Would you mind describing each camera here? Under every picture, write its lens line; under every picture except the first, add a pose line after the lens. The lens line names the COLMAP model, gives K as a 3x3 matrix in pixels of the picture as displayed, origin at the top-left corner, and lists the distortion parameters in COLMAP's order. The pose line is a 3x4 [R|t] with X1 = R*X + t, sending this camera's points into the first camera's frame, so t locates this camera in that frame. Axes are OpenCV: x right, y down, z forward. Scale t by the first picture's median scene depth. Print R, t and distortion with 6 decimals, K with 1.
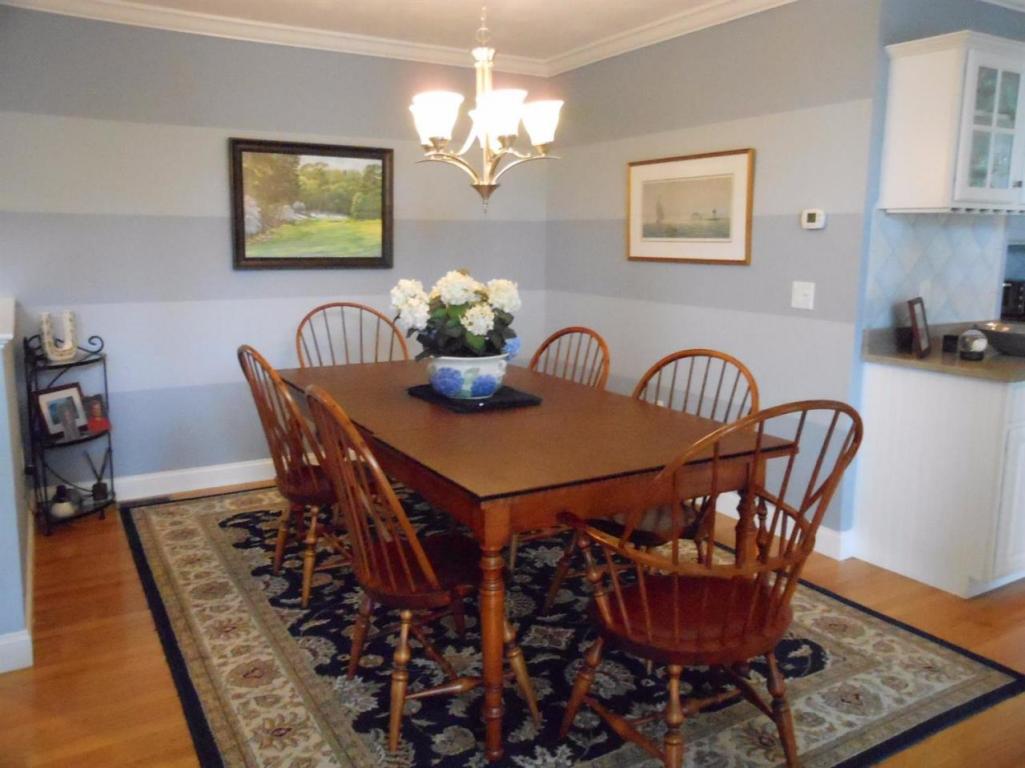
lens RADIAL K [[829.7, 0, 512.0], [0, 829.7, 367.9], [0, 0, 1]] dist [-0.001897, -0.045165]
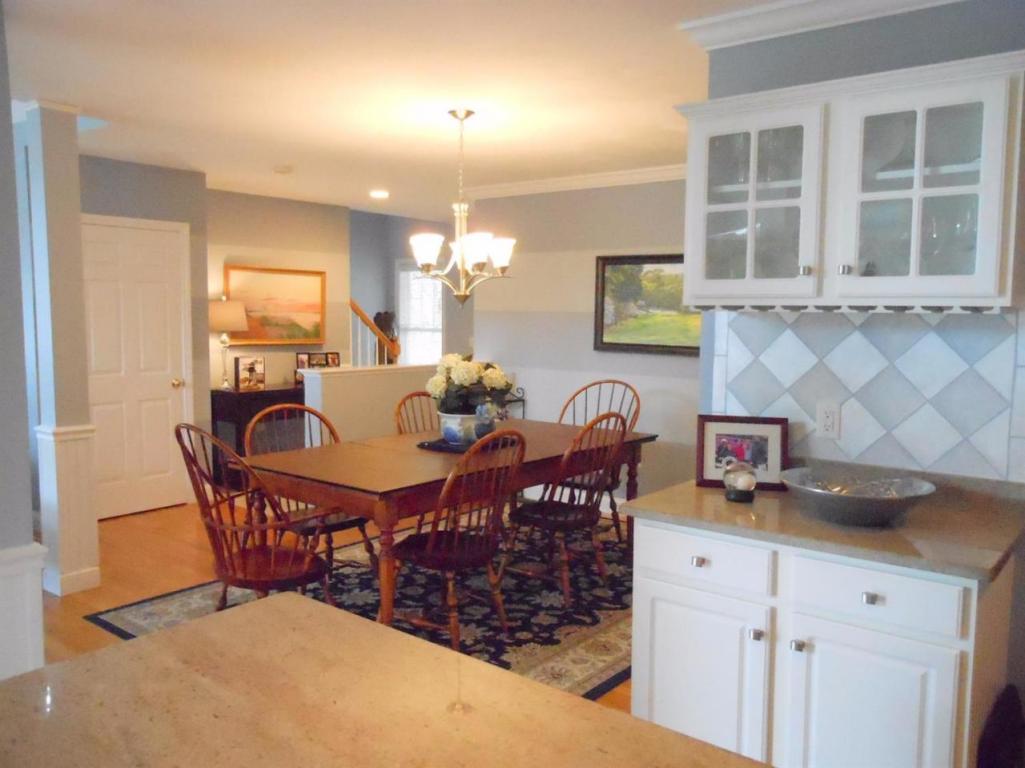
lens RADIAL K [[829.7, 0, 512.0], [0, 829.7, 367.9], [0, 0, 1]] dist [-0.001897, -0.045165]
pose [[0.364503, 0.066169, -0.928848, 0.878824], [-0.157914, 0.987417, 0.008373, -0.079331], [0.917715, 0.143626, 0.370366, 0.369139]]
